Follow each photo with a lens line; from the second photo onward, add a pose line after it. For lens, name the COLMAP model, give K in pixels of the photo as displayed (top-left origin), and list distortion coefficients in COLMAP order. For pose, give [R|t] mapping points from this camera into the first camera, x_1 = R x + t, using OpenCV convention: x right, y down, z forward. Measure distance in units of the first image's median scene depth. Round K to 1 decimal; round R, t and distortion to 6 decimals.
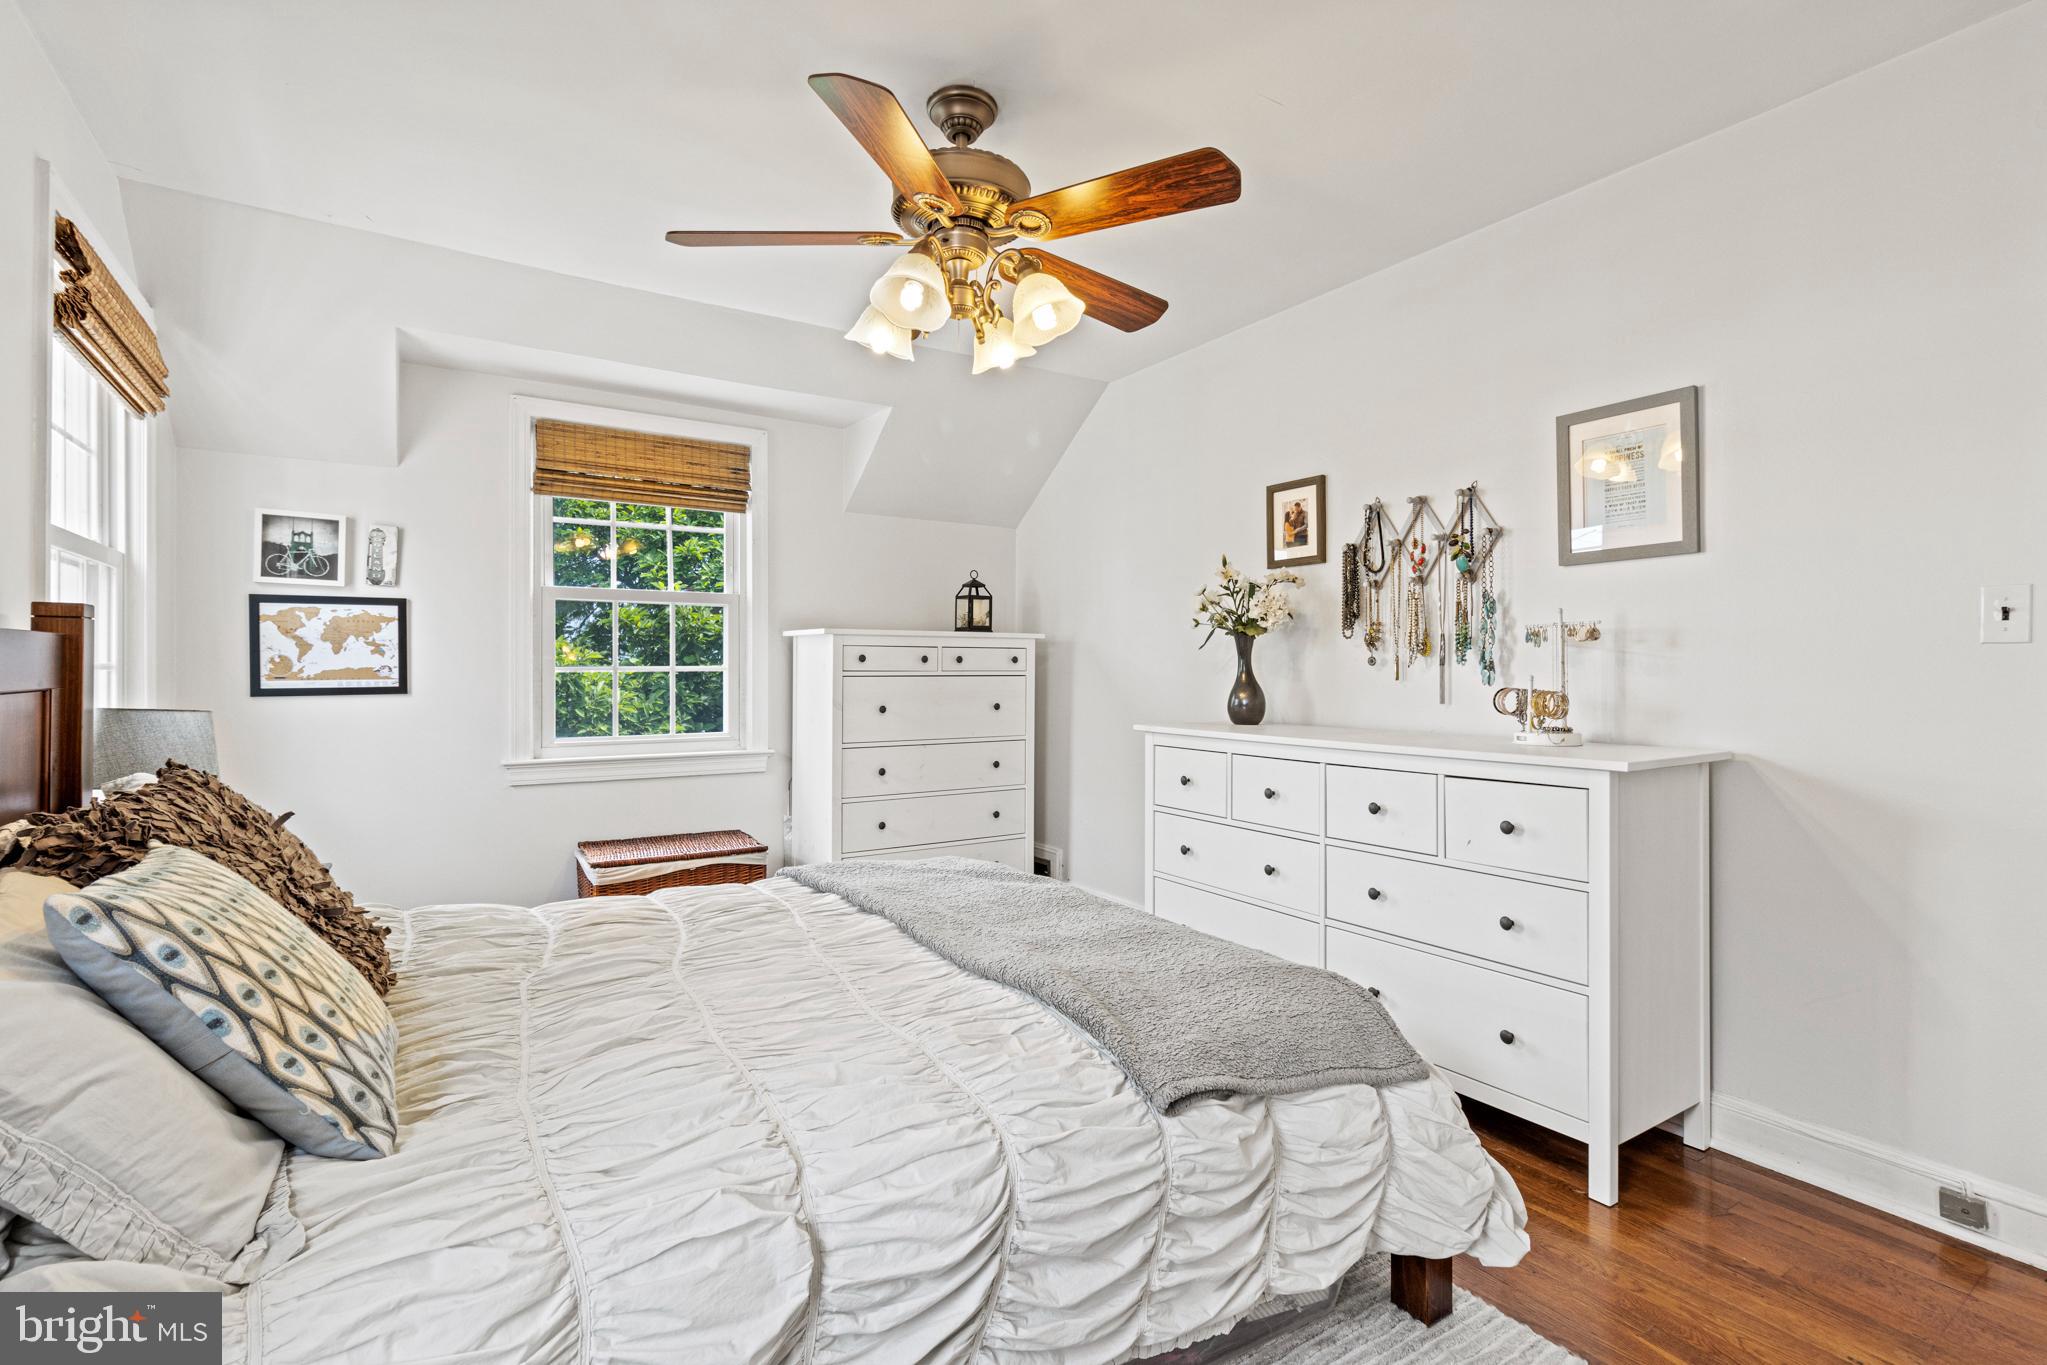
lens RADIAL K [[957.6, 0, 1022.3], [0, 957.6, 666.0], [0, 0, 1]] dist [0.003547, -0.000231]
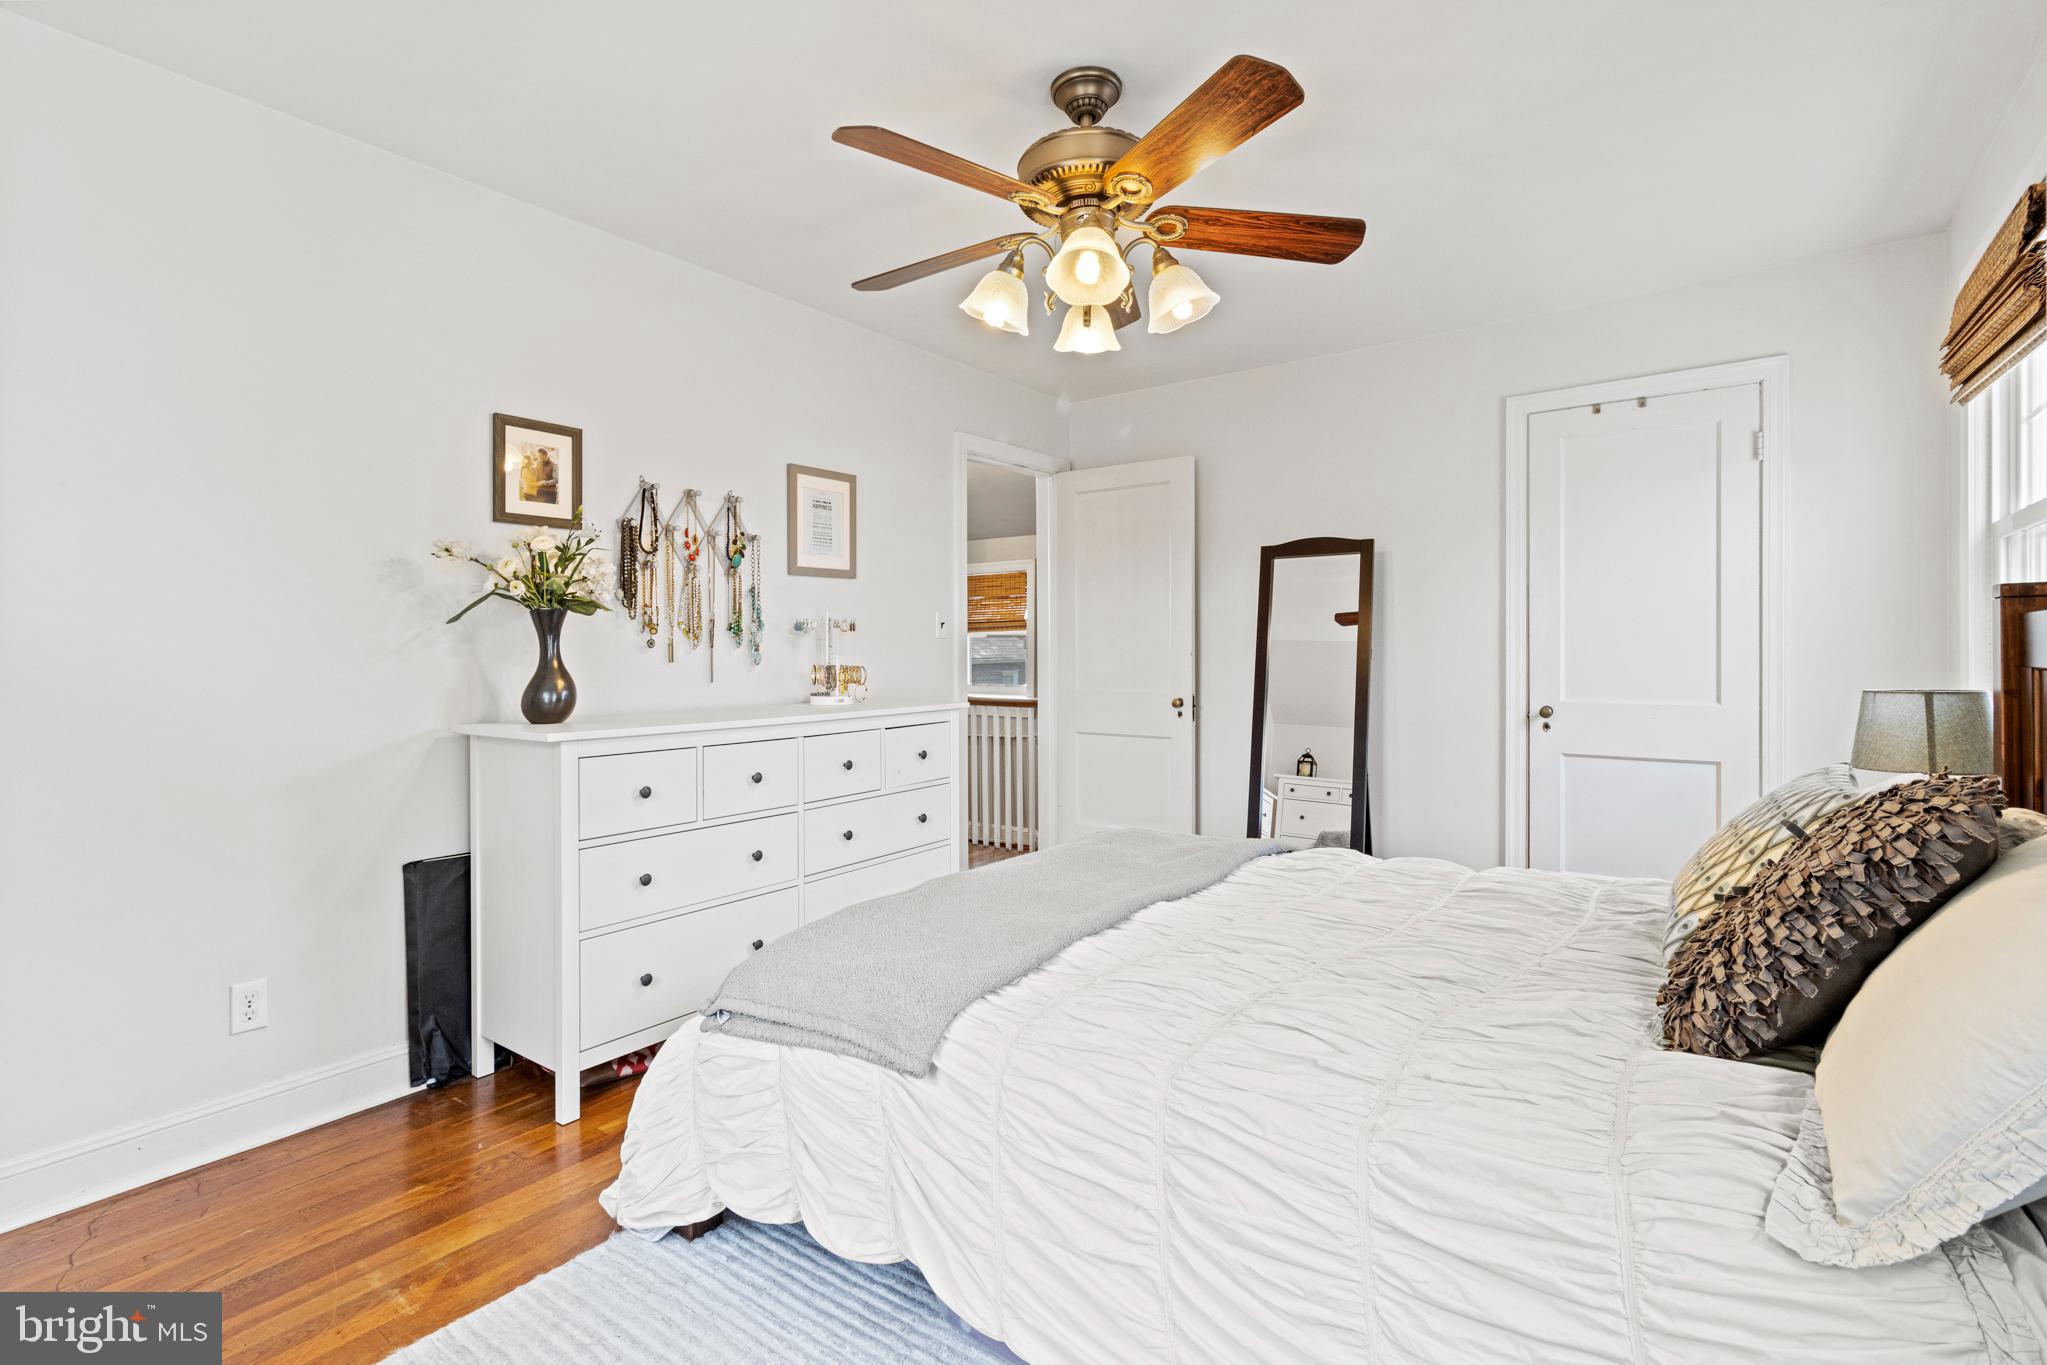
lens RADIAL K [[957.6, 0, 1022.0], [0, 957.6, 671.7], [0, 0, 1]] dist [0.003547, -0.000231]
pose [[-0.359974, -0.016203, 0.932822, -0.693168], [0.006056, 0.999788, 0.019704, 0.006420], [-0.932943, 0.012742, -0.359799, 1.008065]]
